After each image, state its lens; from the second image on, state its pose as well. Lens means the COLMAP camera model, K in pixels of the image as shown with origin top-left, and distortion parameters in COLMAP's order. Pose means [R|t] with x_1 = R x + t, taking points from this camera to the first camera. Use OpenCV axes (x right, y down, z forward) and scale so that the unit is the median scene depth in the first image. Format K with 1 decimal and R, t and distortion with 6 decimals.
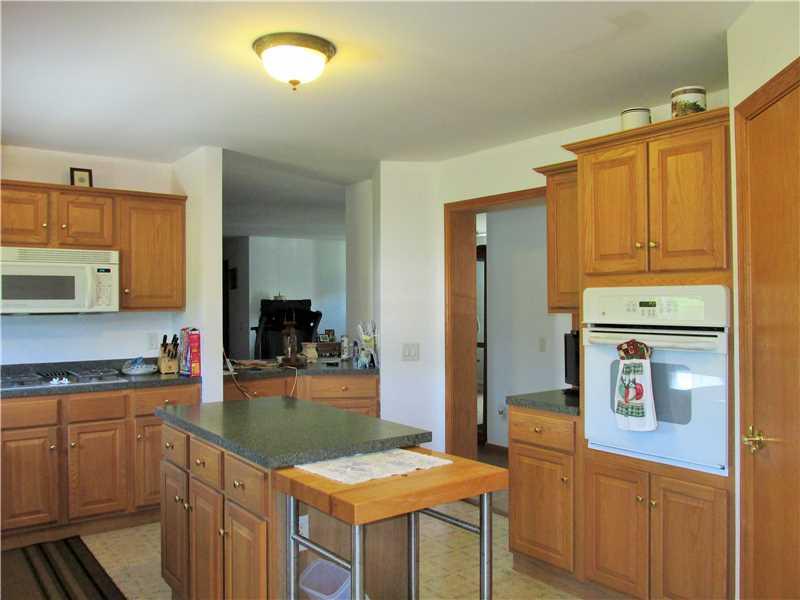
lens RADIAL K [[668.9, 0, 400.0], [0, 668.9, 300.0], [0, 0, 1]] dist [-0.025657, 0.000099]
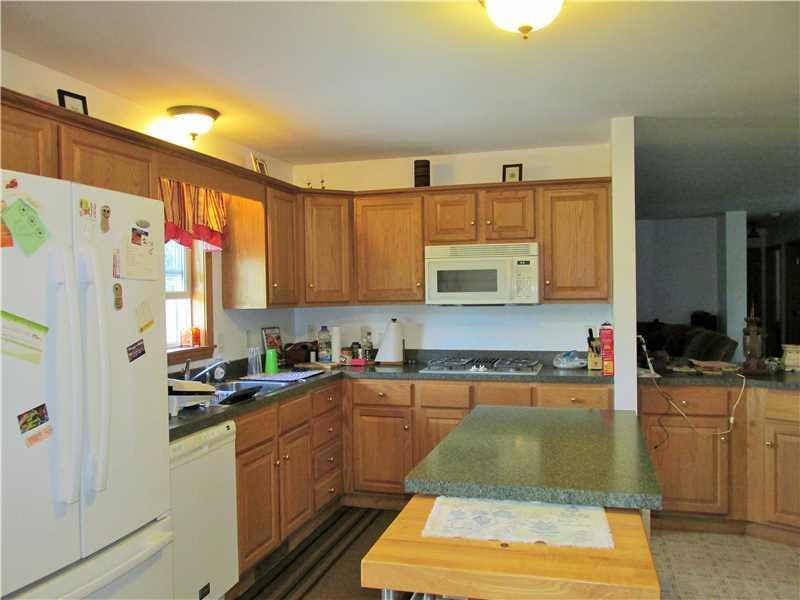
lens RADIAL K [[668.9, 0, 400.0], [0, 668.9, 300.0], [0, 0, 1]] dist [-0.025657, 0.000099]
pose [[0.607291, 0.006477, -0.794453, 0.242200], [0.011088, 0.999800, 0.016627, -0.006489], [0.794402, -0.018907, 0.607098, 0.230479]]
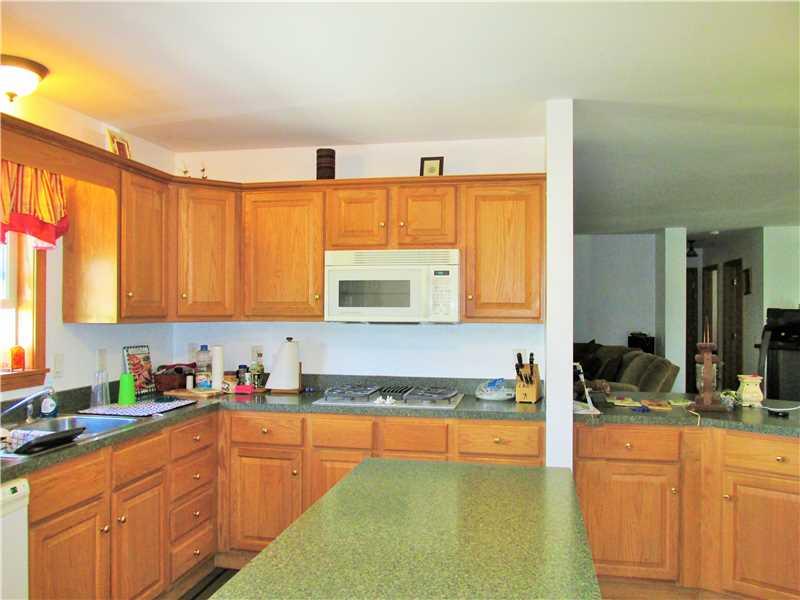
lens RADIAL K [[668.9, 0, 400.0], [0, 668.9, 300.0], [0, 0, 1]] dist [-0.025657, 0.000099]
pose [[0.673838, 0.001210, -0.738878, 0.142165], [-0.007637, 0.999957, -0.005327, -0.005192], [0.738839, 0.009232, 0.673818, 0.384147]]
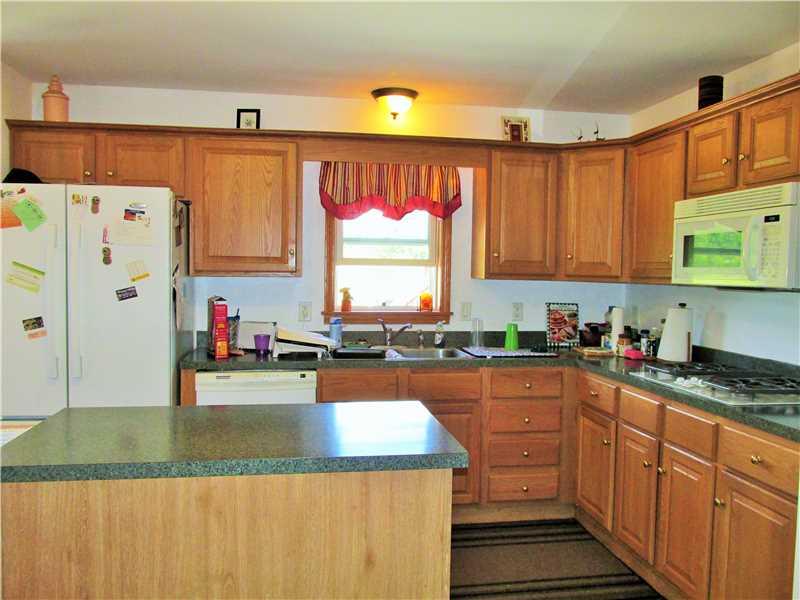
lens RADIAL K [[668.9, 0, 400.0], [0, 668.9, 300.0], [0, 0, 1]] dist [-0.025657, 0.000099]
pose [[-0.457503, 0.038559, -0.888372, 0.235158], [-0.014192, 0.998615, 0.050653, 0.003088], [0.889095, 0.035782, -0.456322, 0.959914]]
